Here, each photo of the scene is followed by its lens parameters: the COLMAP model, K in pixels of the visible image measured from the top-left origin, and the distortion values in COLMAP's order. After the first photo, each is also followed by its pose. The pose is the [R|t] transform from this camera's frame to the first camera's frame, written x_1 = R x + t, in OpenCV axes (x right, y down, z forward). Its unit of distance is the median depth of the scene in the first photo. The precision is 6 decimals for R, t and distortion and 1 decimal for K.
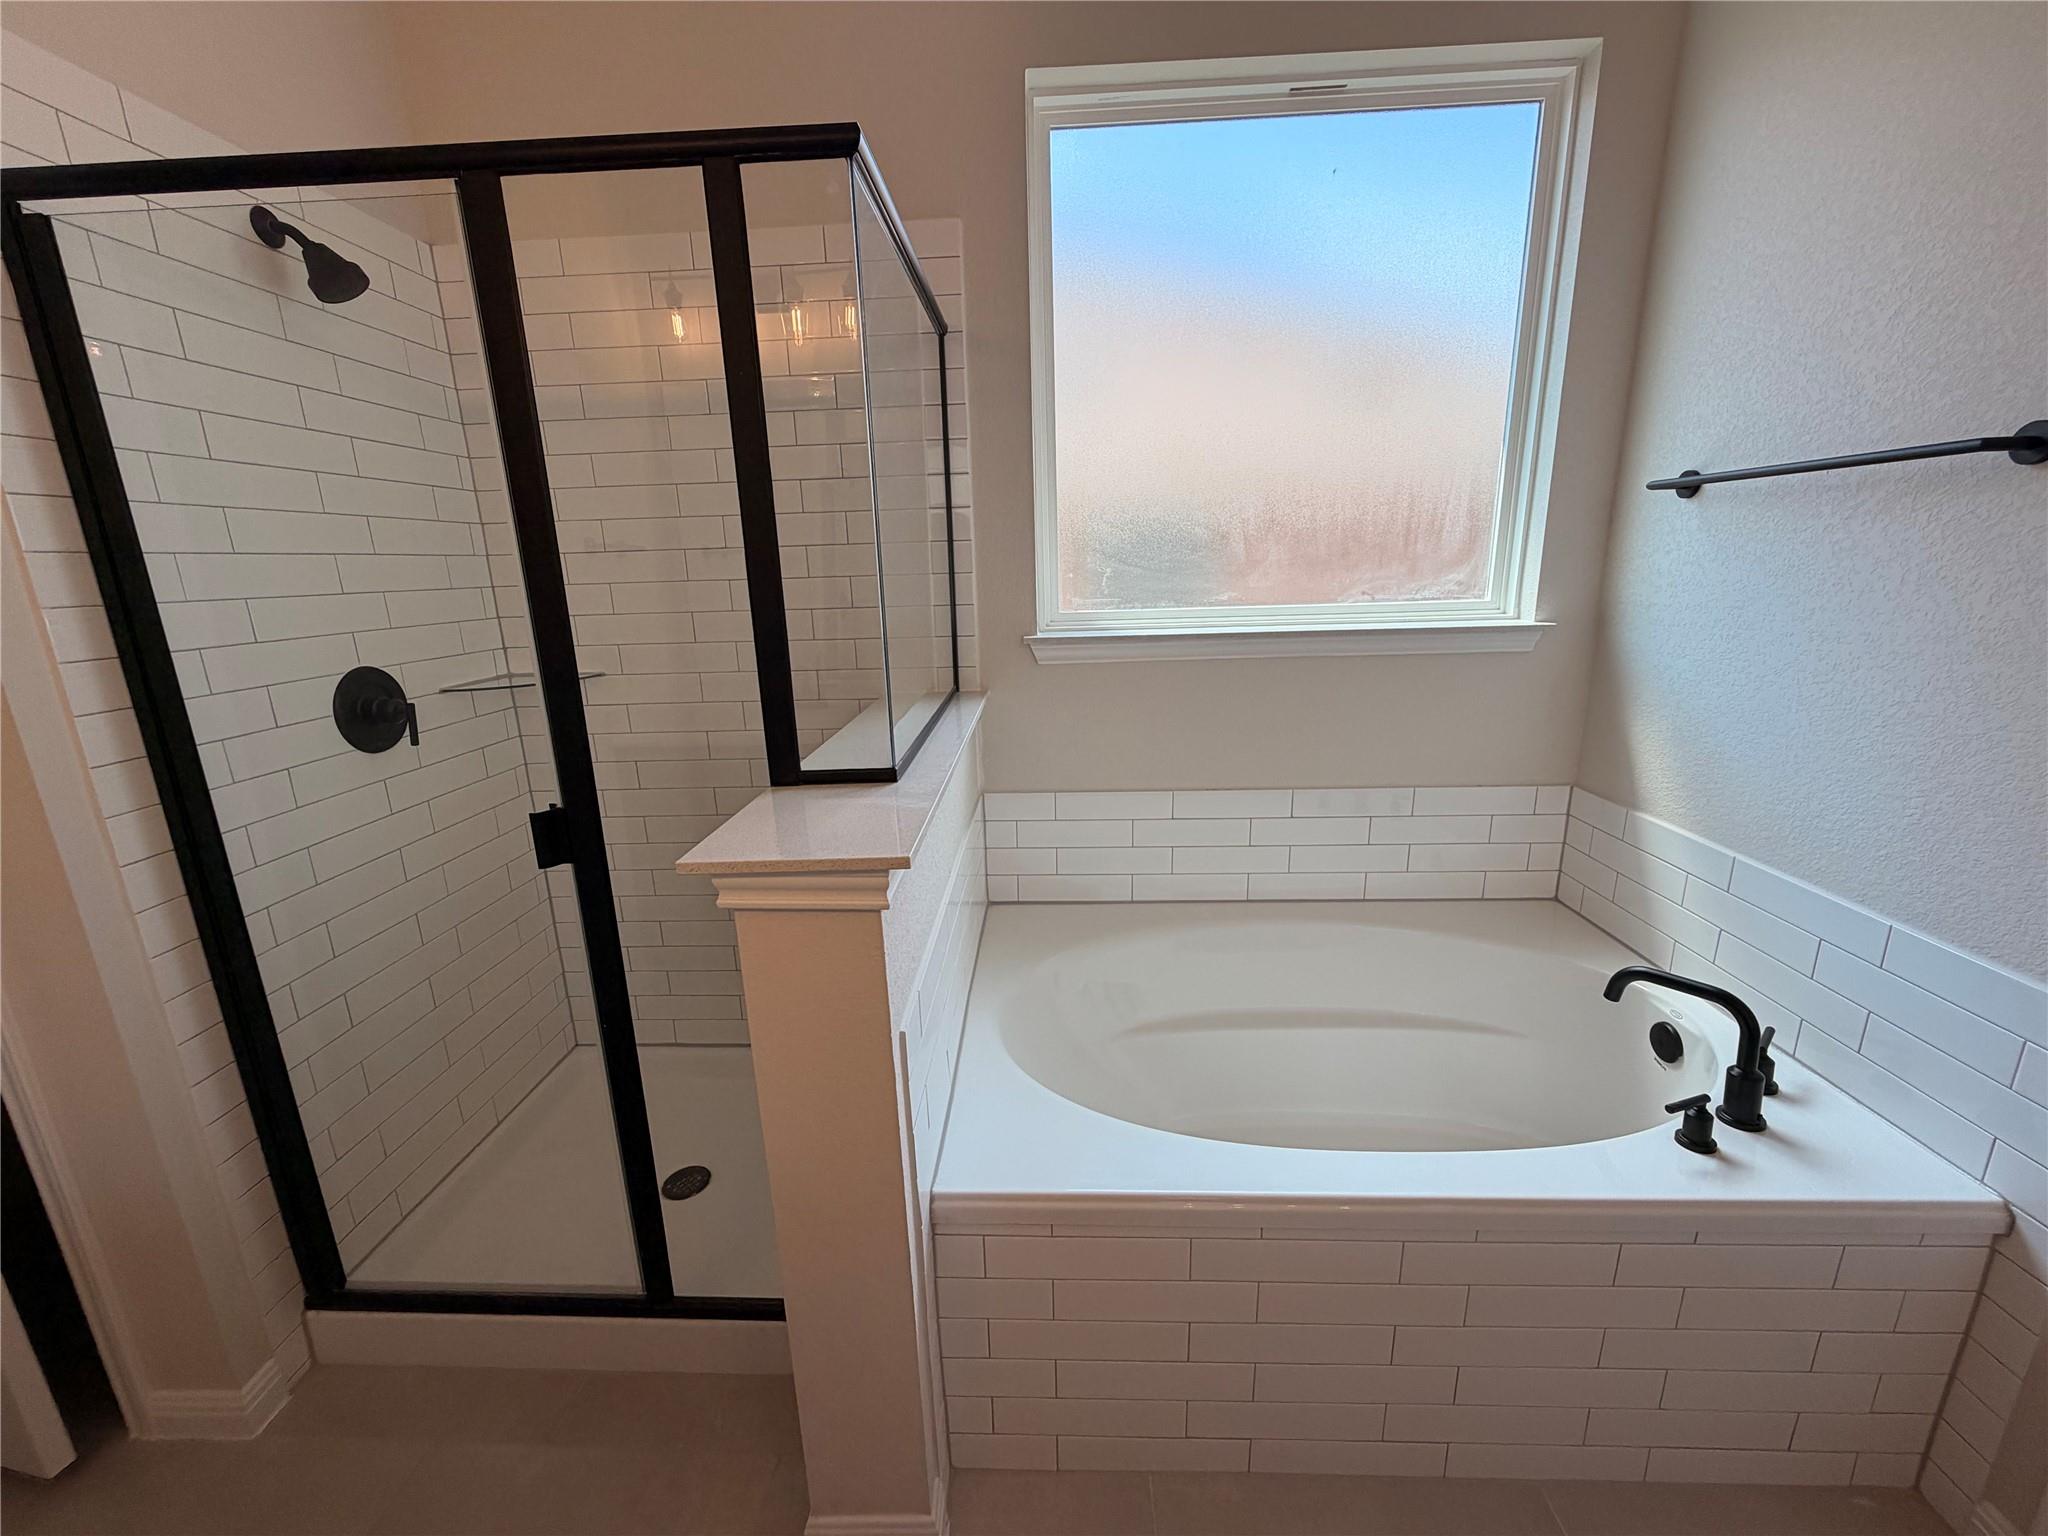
lens RADIAL K [[819.0, 0, 1017.3], [0, 819.0, 769.5], [0, 0, 1]] dist [-0.000661, -0.000246]
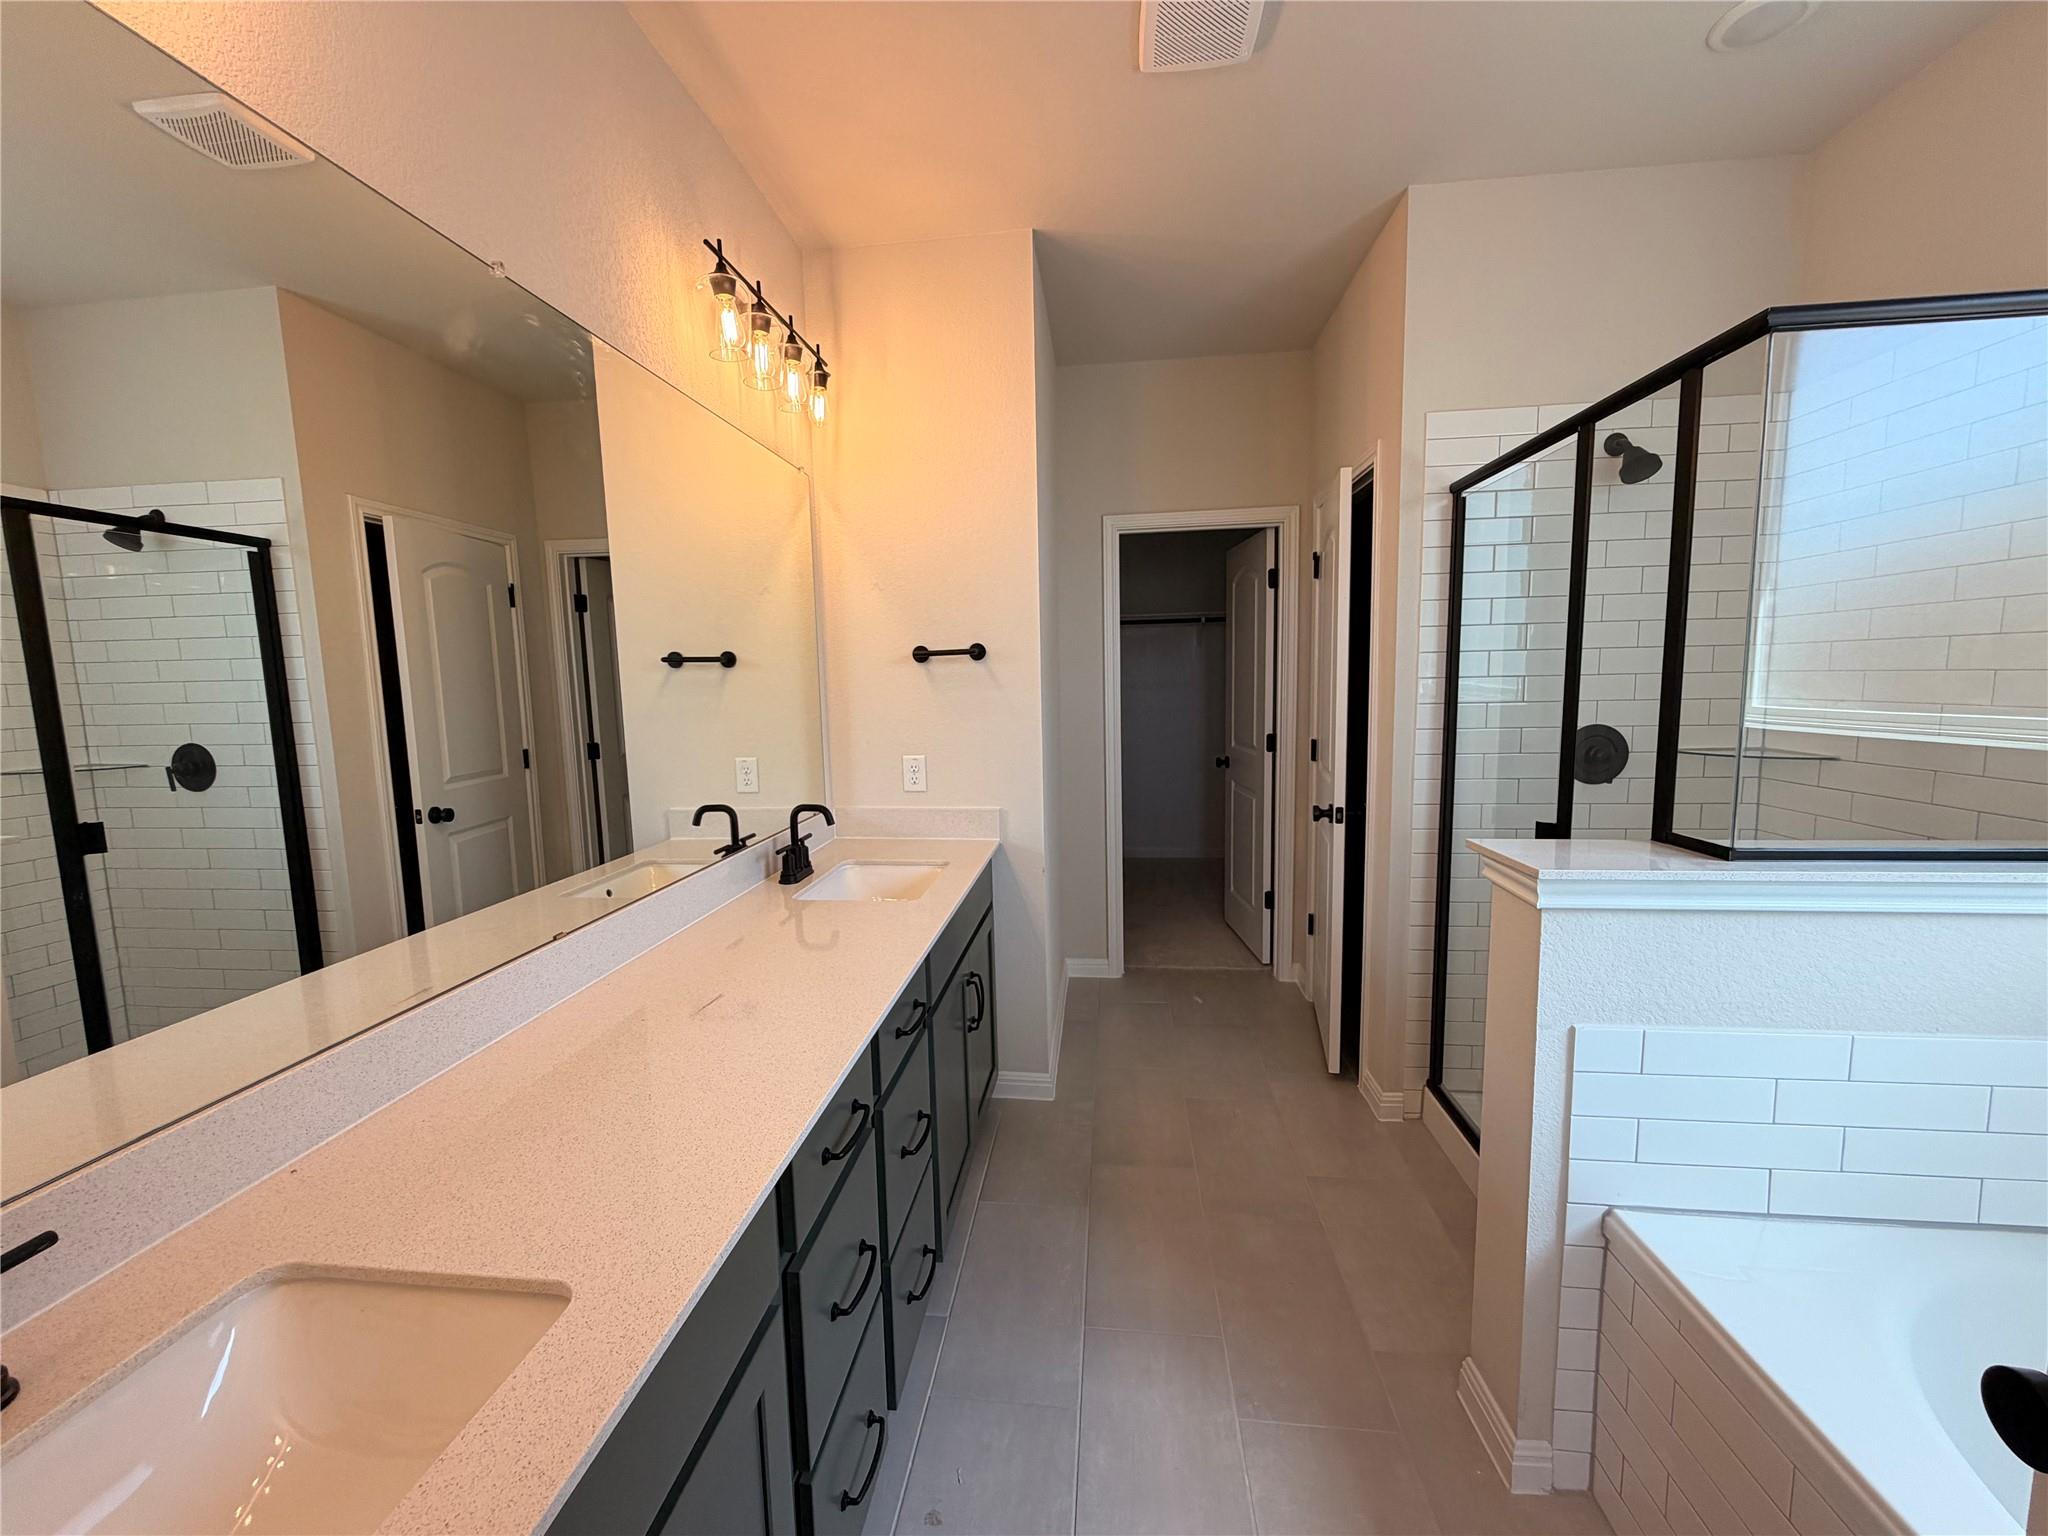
lens RADIAL K [[819.0, 0, 1017.3], [0, 819.0, 769.5], [0, 0, 1]] dist [-0.000661, -0.000246]
pose [[-0.071702, 0.141480, -0.987341, 0.790488], [-0.222566, 0.962661, 0.154106, -0.047506], [0.972277, 0.230798, -0.037537, 0.082184]]
